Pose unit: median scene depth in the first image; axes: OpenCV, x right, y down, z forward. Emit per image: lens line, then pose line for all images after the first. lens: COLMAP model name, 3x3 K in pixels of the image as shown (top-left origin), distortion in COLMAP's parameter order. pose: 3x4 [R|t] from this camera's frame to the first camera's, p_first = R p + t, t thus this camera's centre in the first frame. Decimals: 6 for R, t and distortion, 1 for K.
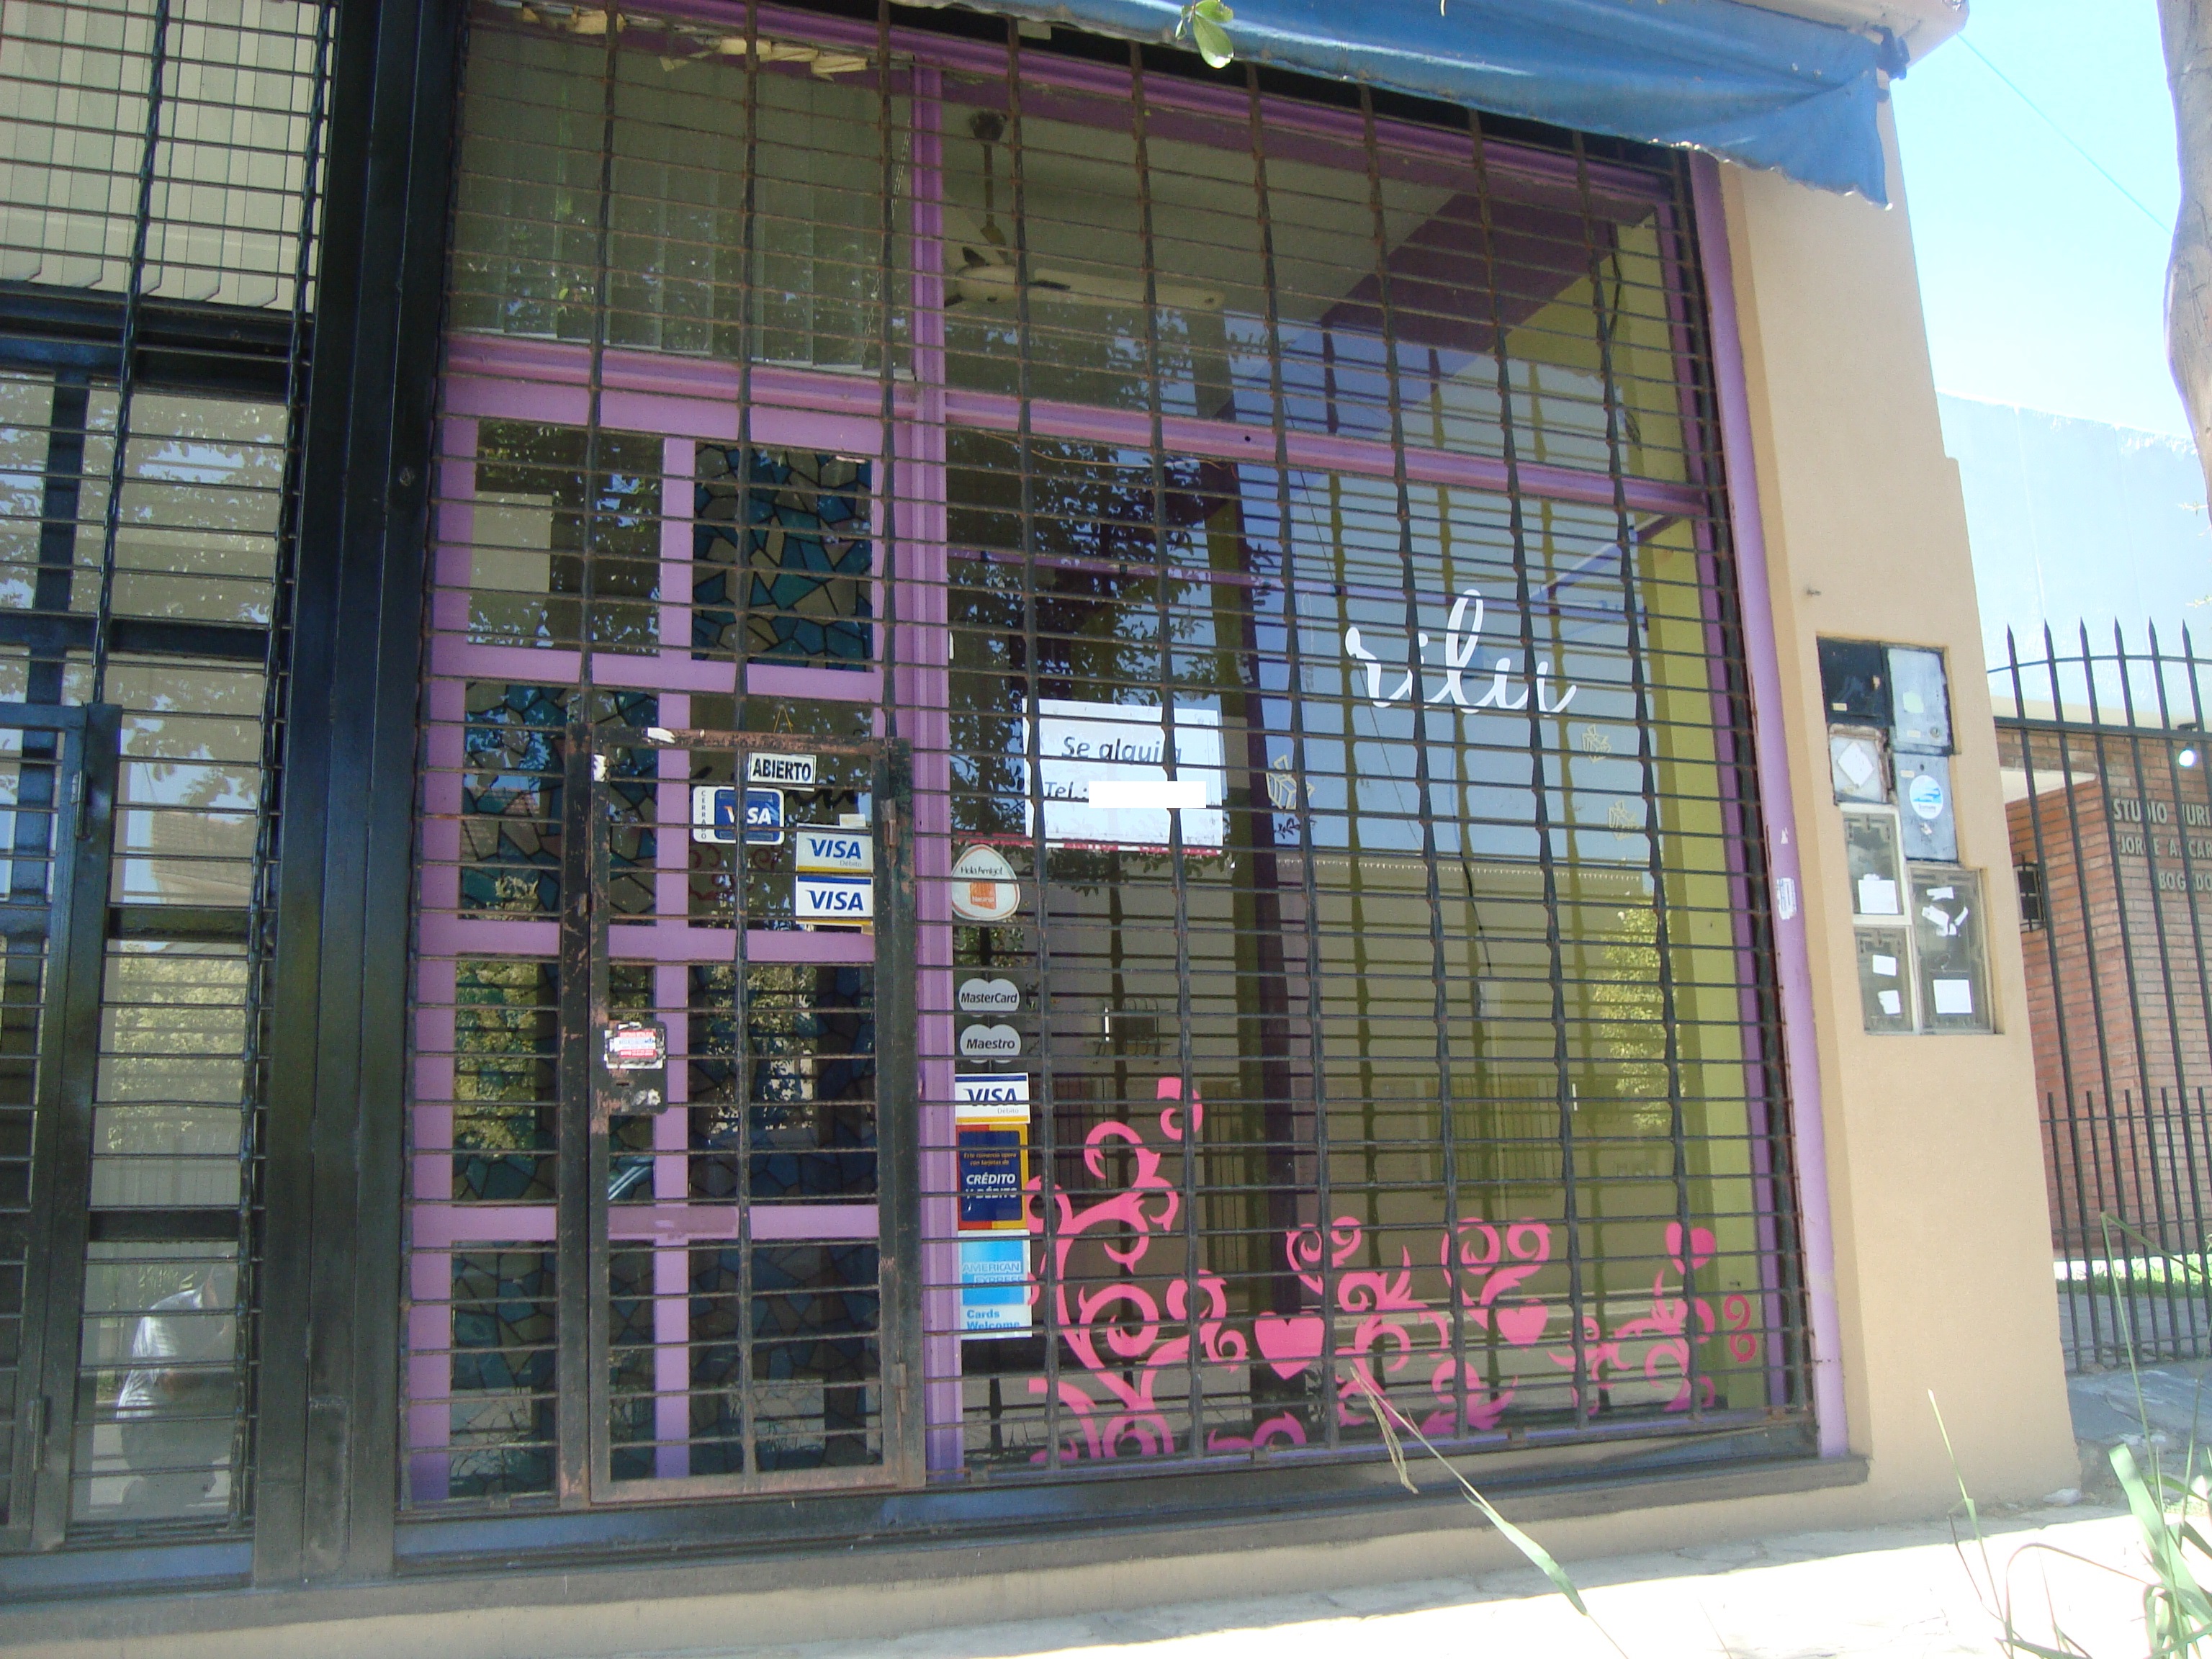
lens RADIAL K [[2132.3, 0, 1106.0], [0, 2132.3, 829.5], [0, 0, 1]] dist [-0.201580, 0.165346]
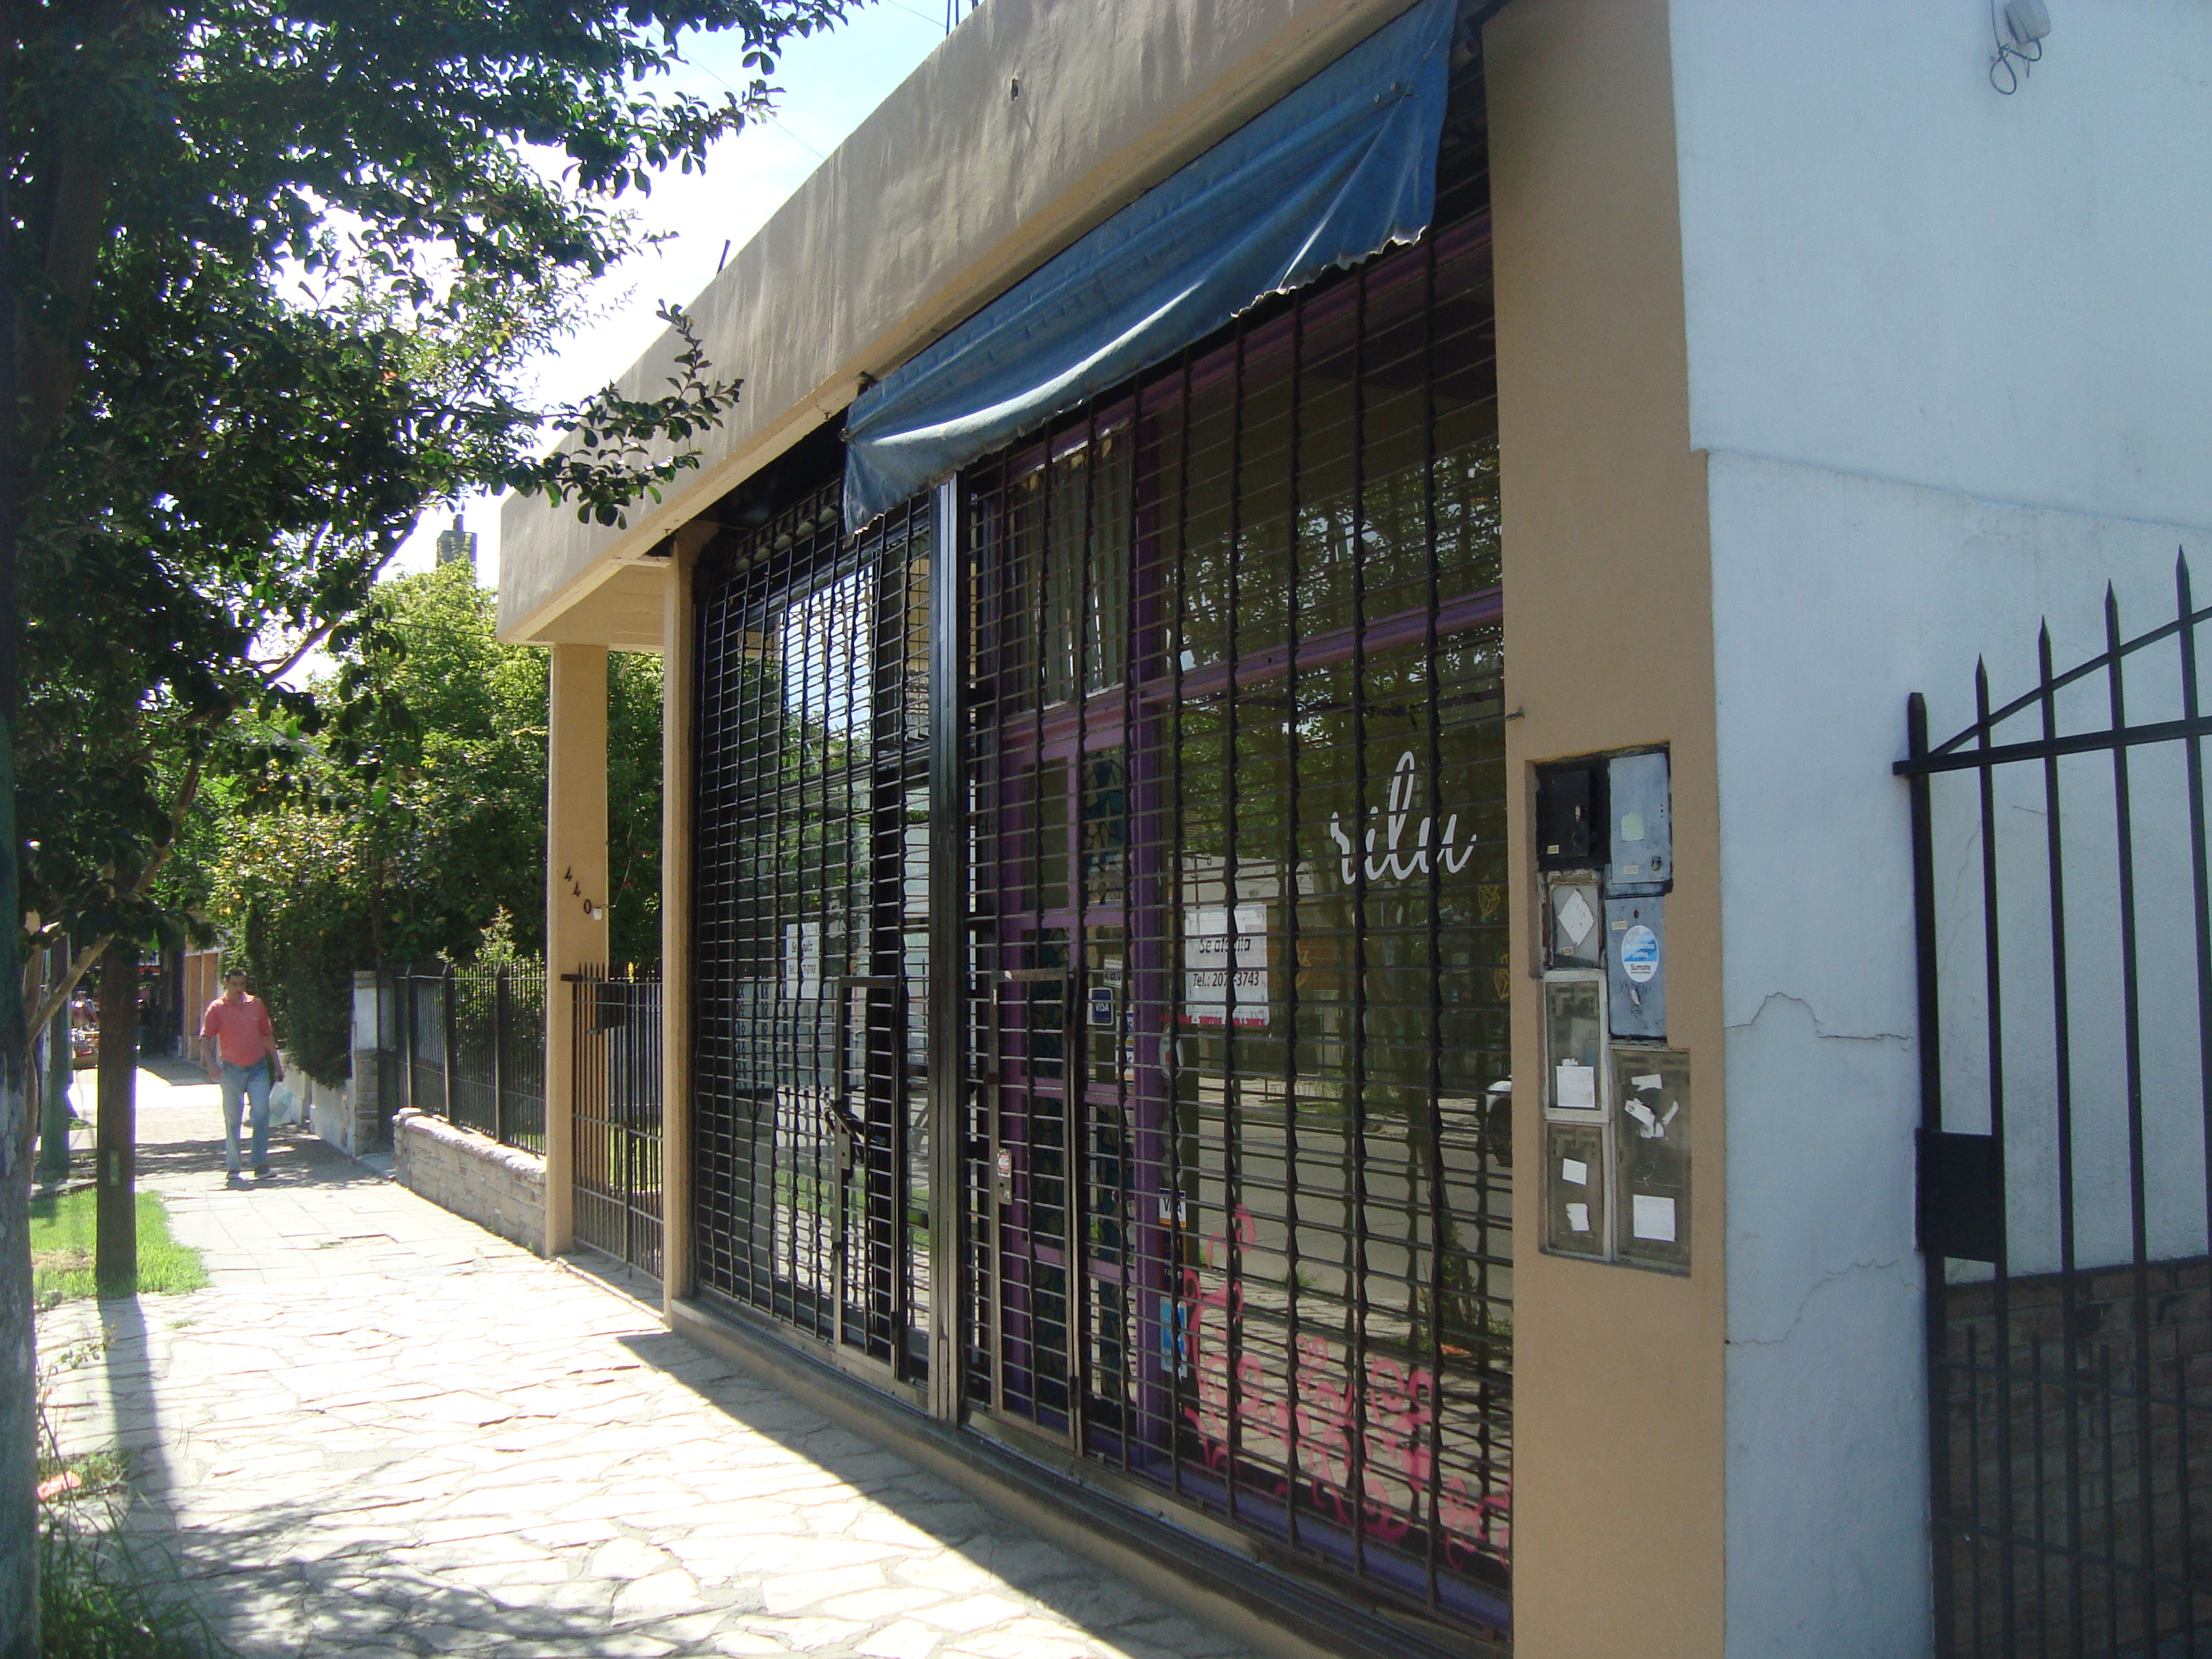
lens RADIAL K [[2132.3, 0, 1106.0], [0, 2132.3, 829.5], [0, 0, 1]] dist [-0.201580, 0.165346]
pose [[0.087766, -0.037767, -0.995425, 1.335156], [0.206625, 0.978238, -0.018897, -0.100129], [0.974476, -0.204021, 0.093660, 0.865067]]
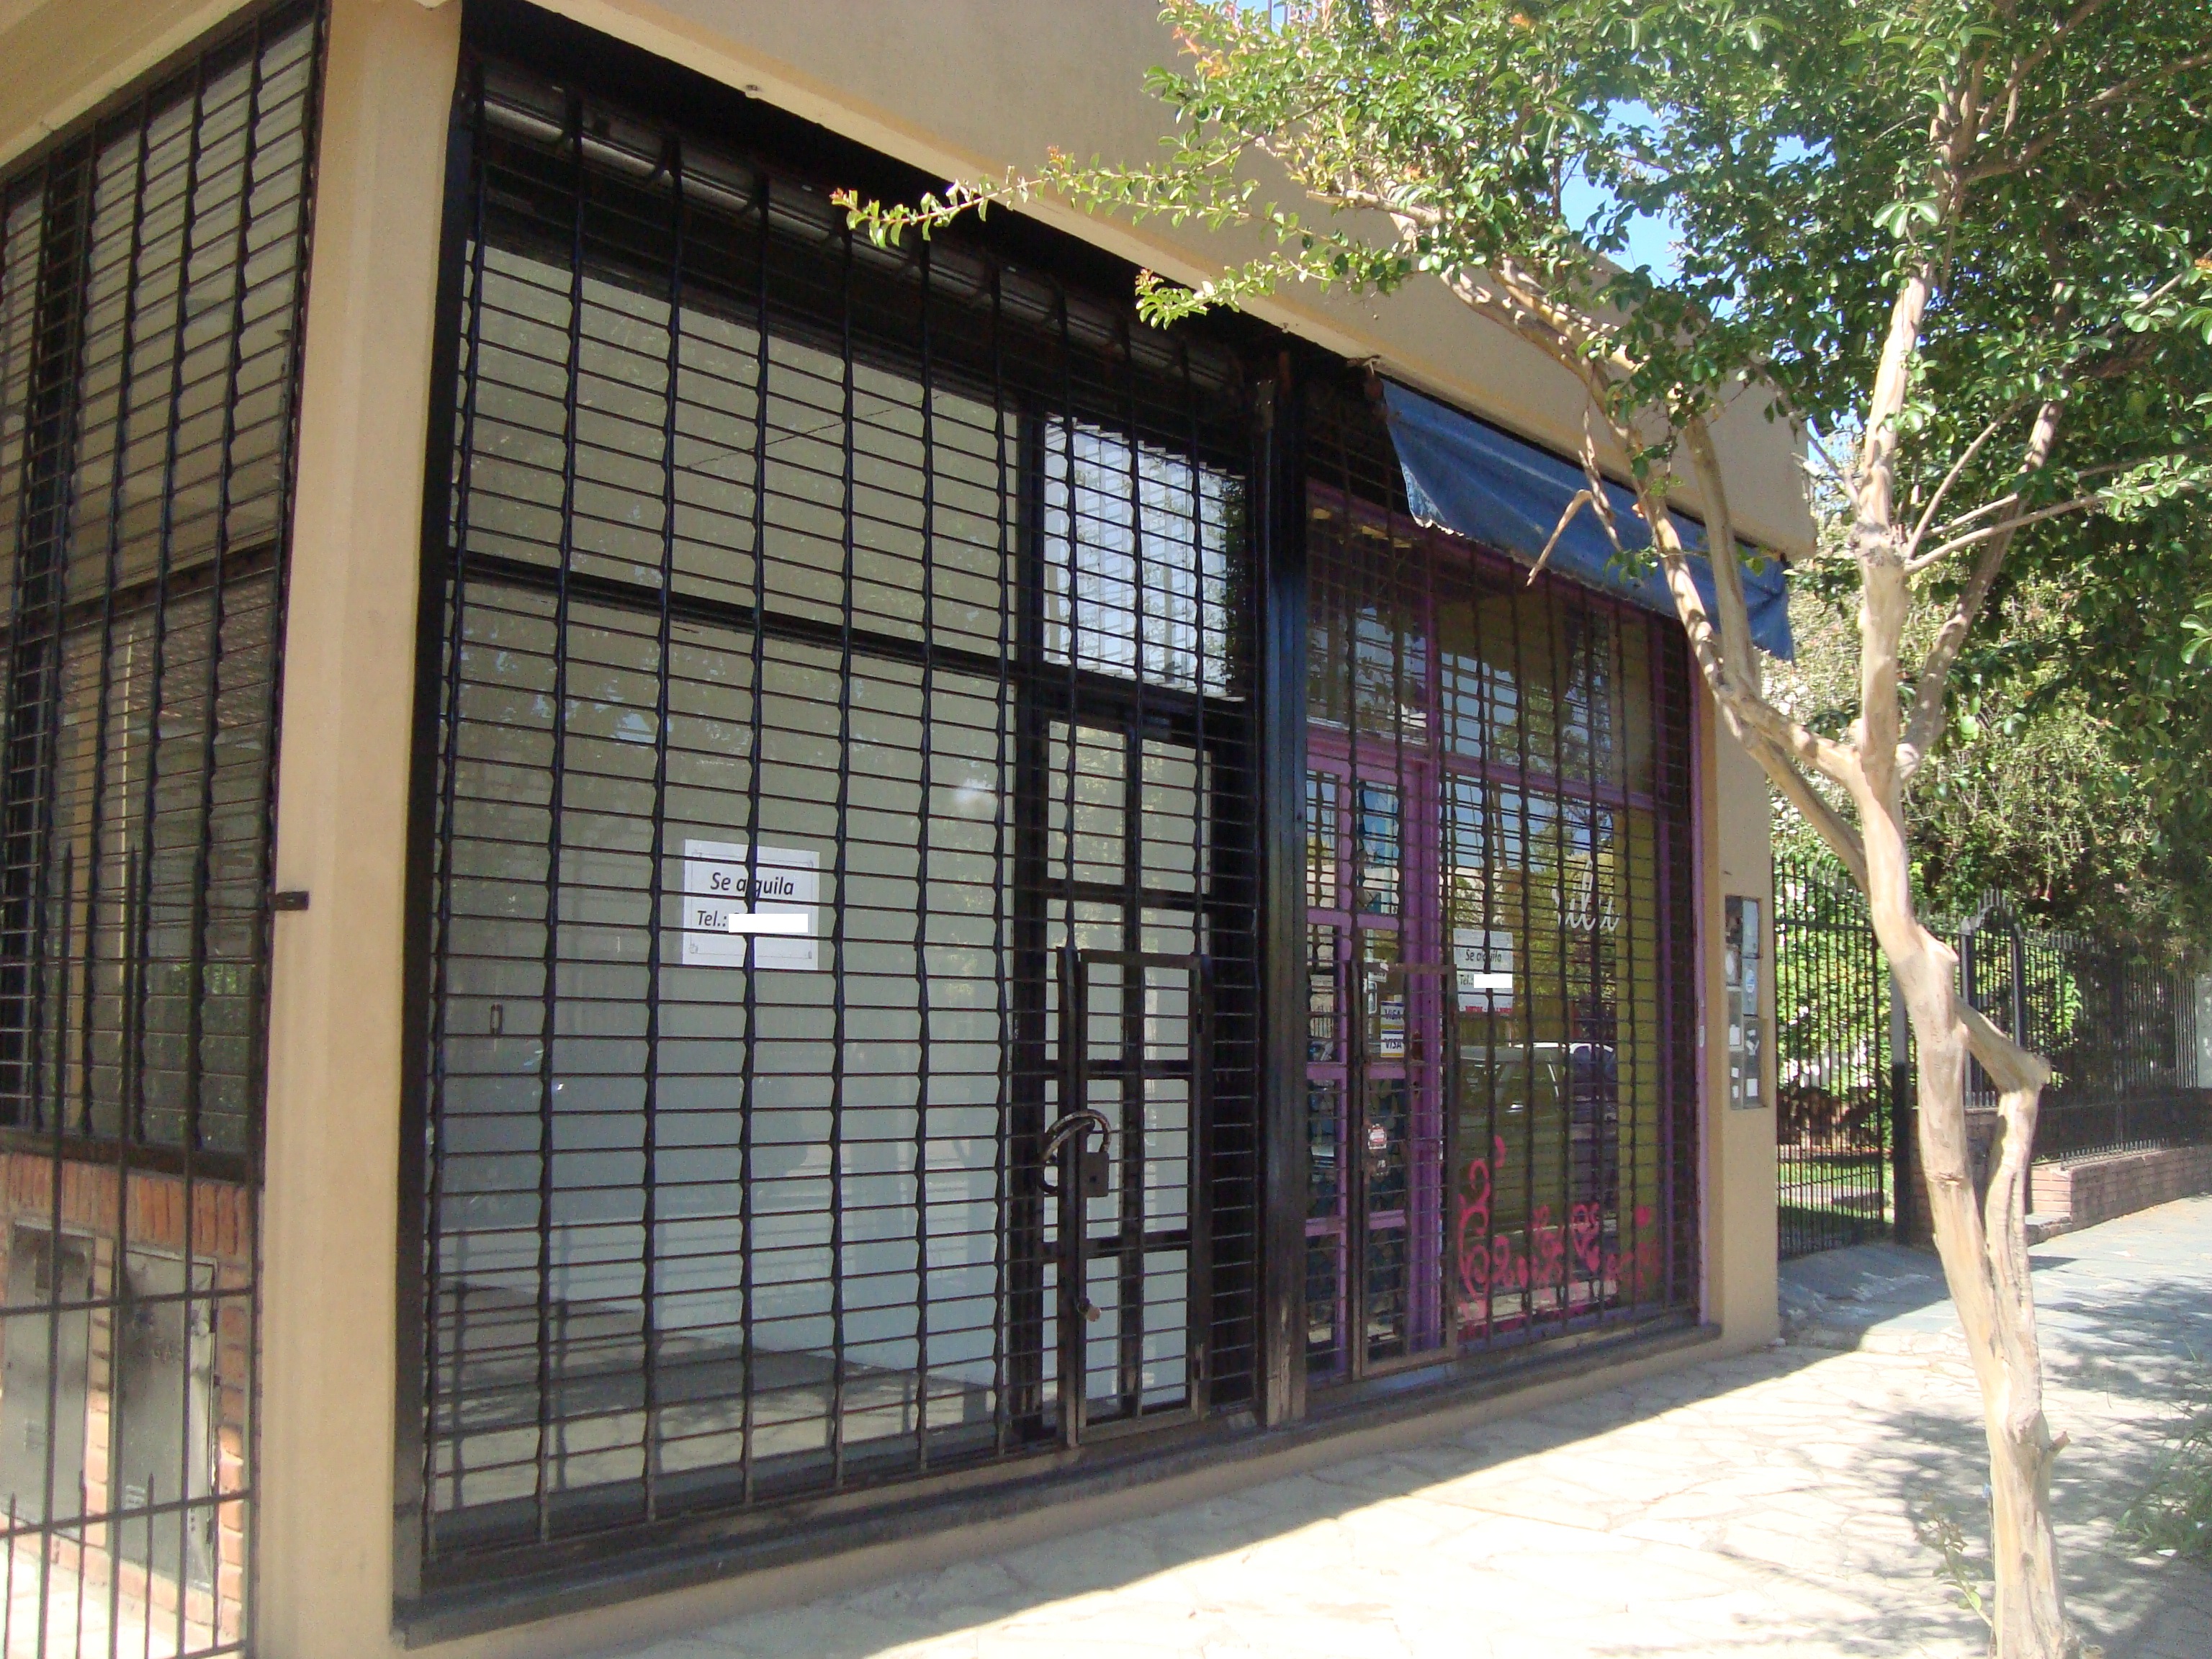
lens RADIAL K [[2132.3, 0, 1106.0], [0, 2132.3, 829.5], [0, 0, 1]] dist [-0.201580, 0.165346]
pose [[0.881117, 0.086428, 0.464934, -1.184898], [-0.129962, 0.989557, 0.062346, -0.226454], [-0.454690, -0.115357, 0.883148, -0.467075]]
